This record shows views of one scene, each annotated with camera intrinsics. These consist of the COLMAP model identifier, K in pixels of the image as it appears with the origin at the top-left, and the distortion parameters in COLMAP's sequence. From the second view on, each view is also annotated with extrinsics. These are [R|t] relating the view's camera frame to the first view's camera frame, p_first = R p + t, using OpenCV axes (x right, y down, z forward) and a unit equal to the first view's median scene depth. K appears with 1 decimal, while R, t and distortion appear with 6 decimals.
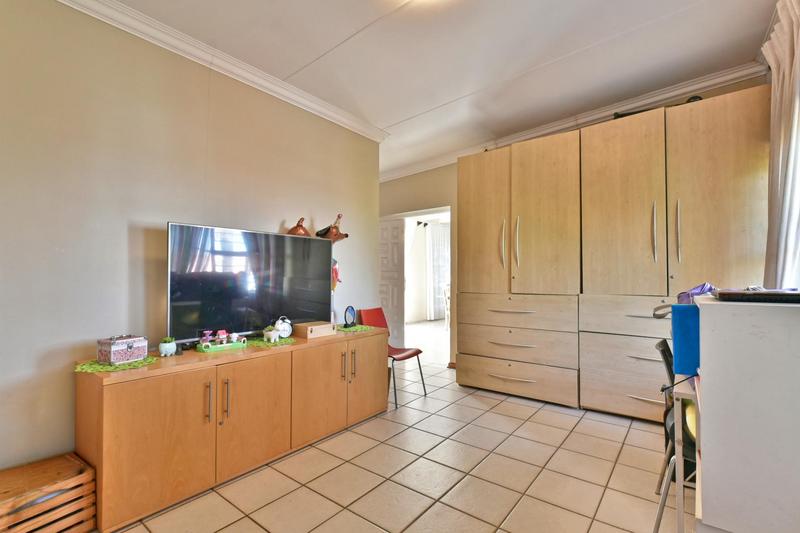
lens RADIAL K [[366.8, 0, 400.6], [0, 366.8, 276.3], [0, 0, 1]] dist [0.003801, -0.000261]
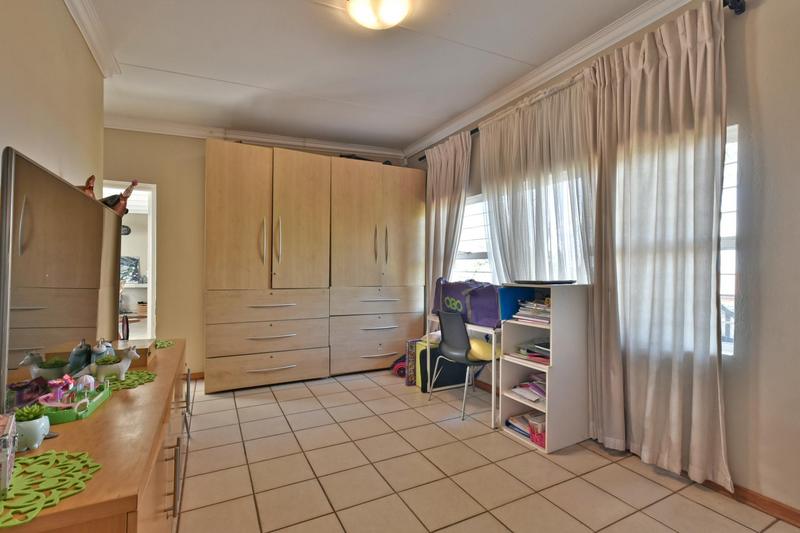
lens RADIAL K [[366.8, 0, 400.6], [0, 366.8, 276.3], [0, 0, 1]] dist [0.003801, -0.000261]
pose [[0.408738, -0.002909, 0.912647, -0.519025], [-0.007739, 0.999948, 0.006653, 0.000592], [-0.912619, -0.009782, 0.408694, 0.236289]]
